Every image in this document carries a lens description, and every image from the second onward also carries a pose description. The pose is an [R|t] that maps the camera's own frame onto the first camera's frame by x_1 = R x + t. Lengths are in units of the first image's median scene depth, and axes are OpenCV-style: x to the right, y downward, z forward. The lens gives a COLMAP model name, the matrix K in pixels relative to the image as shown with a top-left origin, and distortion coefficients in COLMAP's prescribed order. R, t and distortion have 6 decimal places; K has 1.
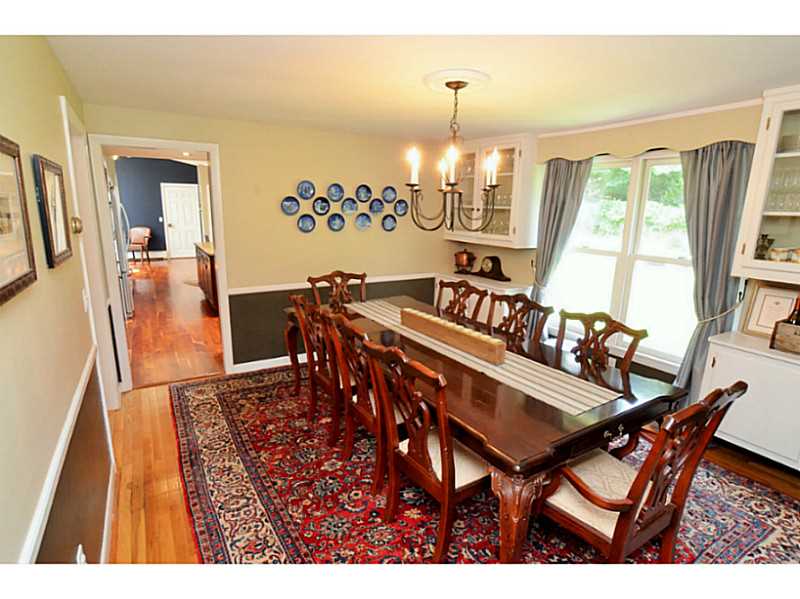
lens RADIAL K [[420.2, 0, 400.0], [0, 420.2, 299.5], [0, 0, 1]] dist [-0.001378, -0.000061]
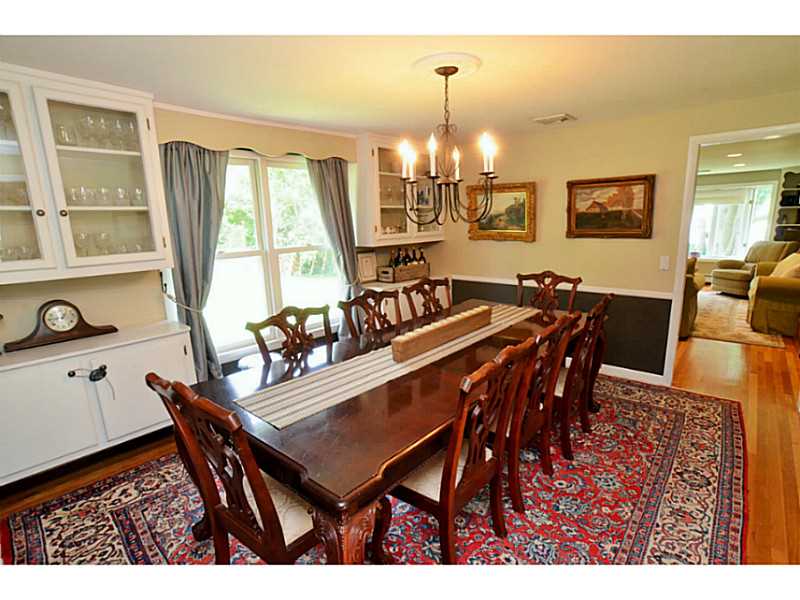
lens RADIAL K [[416.8, 0, 401.8], [0, 416.8, 308.0], [0, 0, 1]] dist [0.000099, 0.000815]
pose [[-0.302475, -0.221698, 0.927016, -0.834363], [0.227267, 0.927748, 0.296028, -0.313414], [-0.925667, 0.300221, -0.230236, 1.474770]]
